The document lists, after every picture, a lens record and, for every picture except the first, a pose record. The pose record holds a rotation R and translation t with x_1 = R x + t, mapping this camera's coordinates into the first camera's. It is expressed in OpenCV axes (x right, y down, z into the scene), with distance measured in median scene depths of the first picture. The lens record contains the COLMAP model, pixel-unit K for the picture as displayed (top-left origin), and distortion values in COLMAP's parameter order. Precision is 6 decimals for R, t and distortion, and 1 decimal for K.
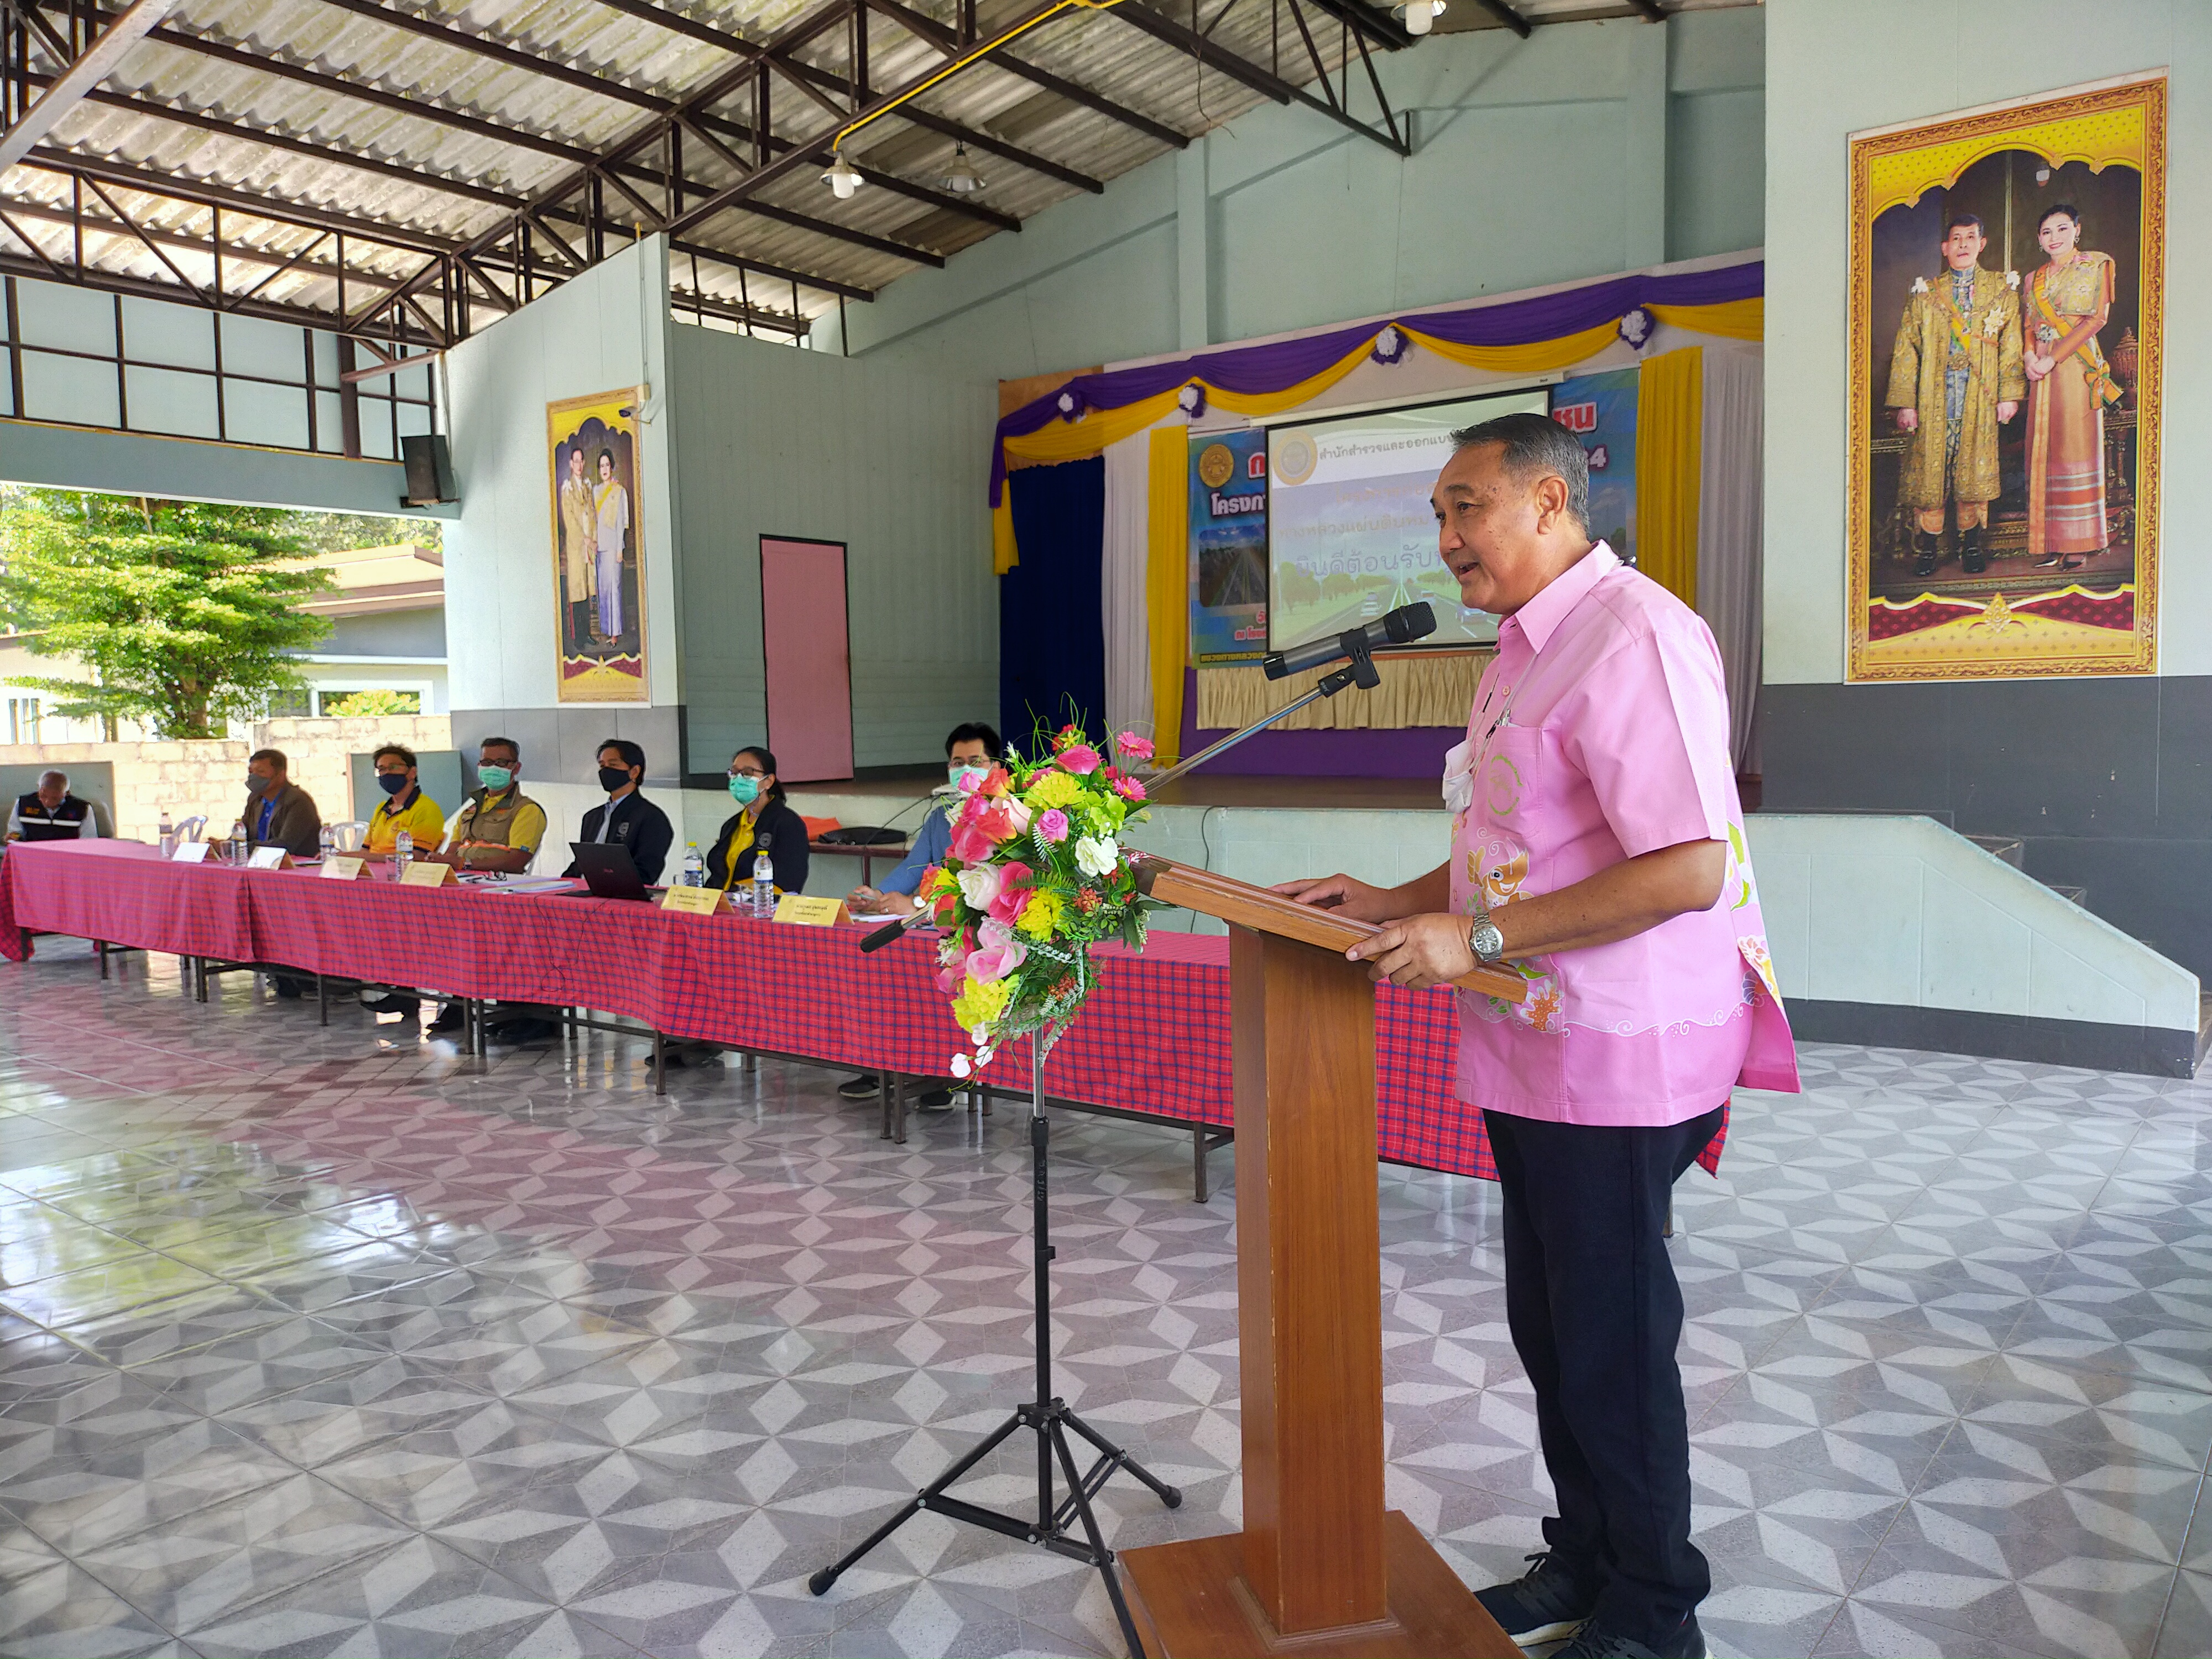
lens RADIAL K [[1672.8, 0, 1103.5], [0, 1672.8, 809.7], [0, 0, 1]] dist [0.128169, -0.174762]
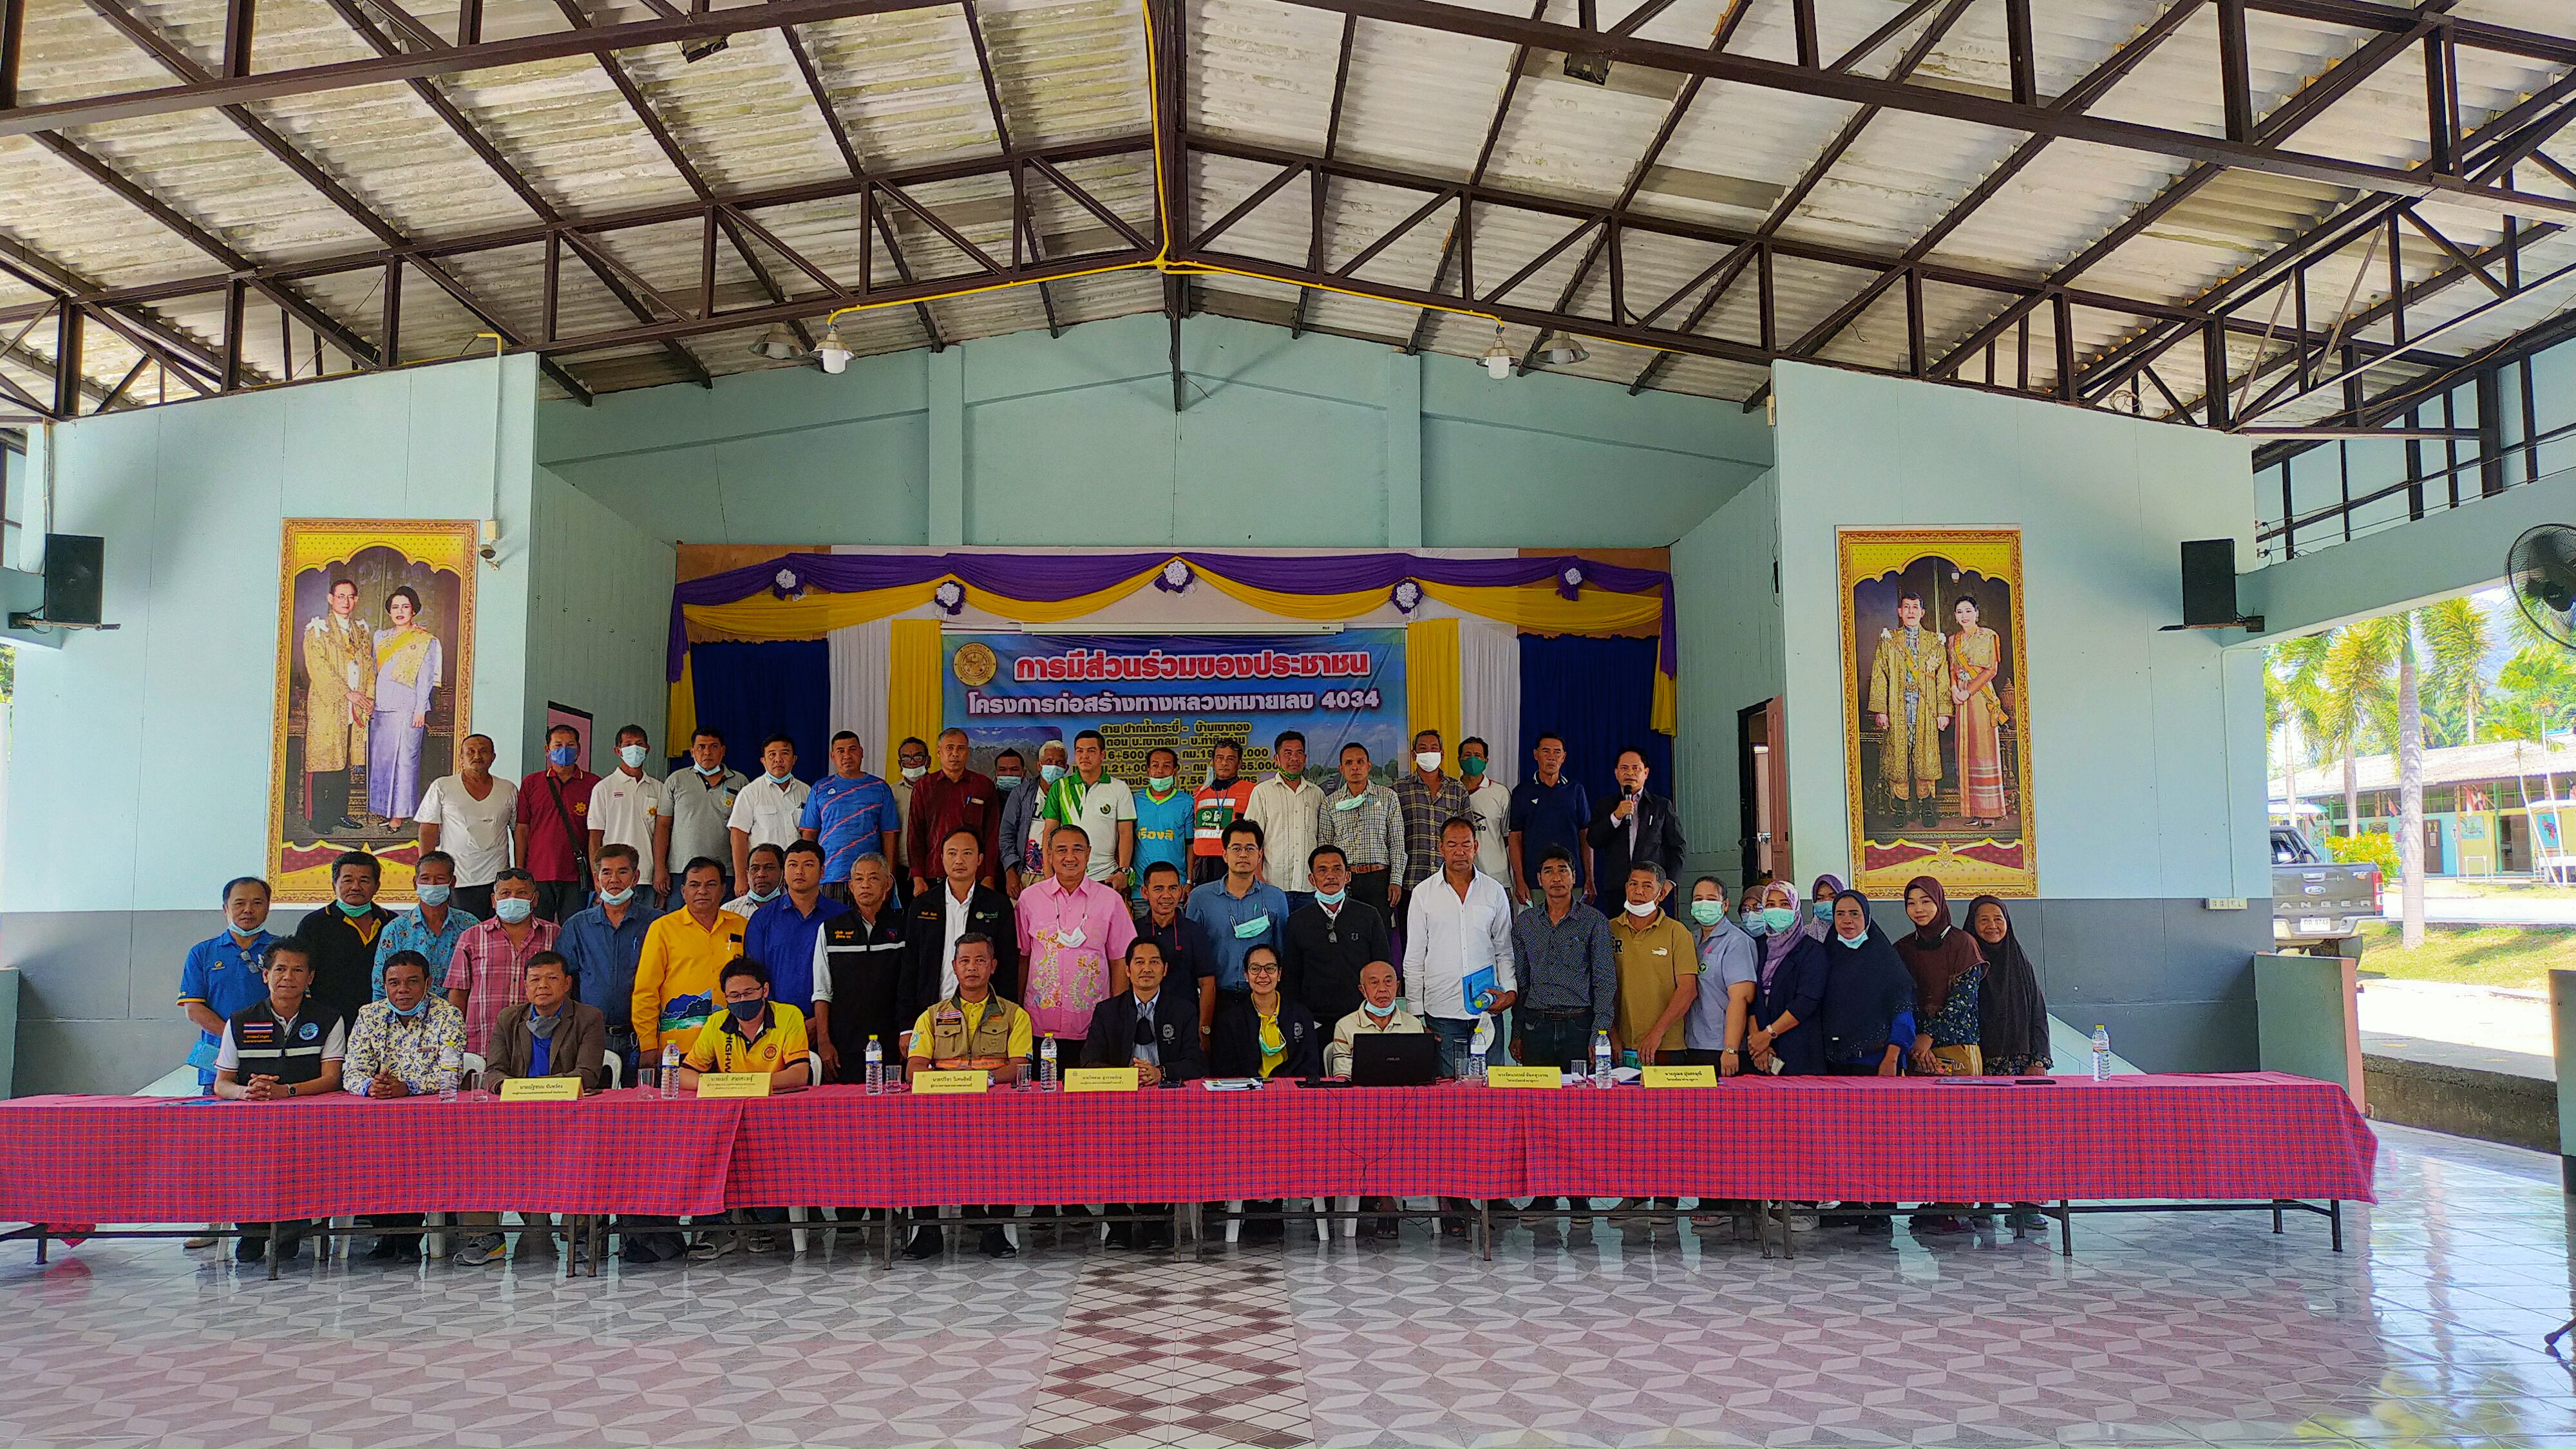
lens RADIAL K [[1919.1, 0, 1288.0], [0, 1919.1, 724.5], [0, 0, 1]] dist [0.042815, -0.004839]
pose [[0.759504, 0.067860, 0.646954, -0.563799], [0.034538, 0.988934, -0.144277, -0.001899], [-0.649585, 0.131924, 0.748756, 0.051344]]
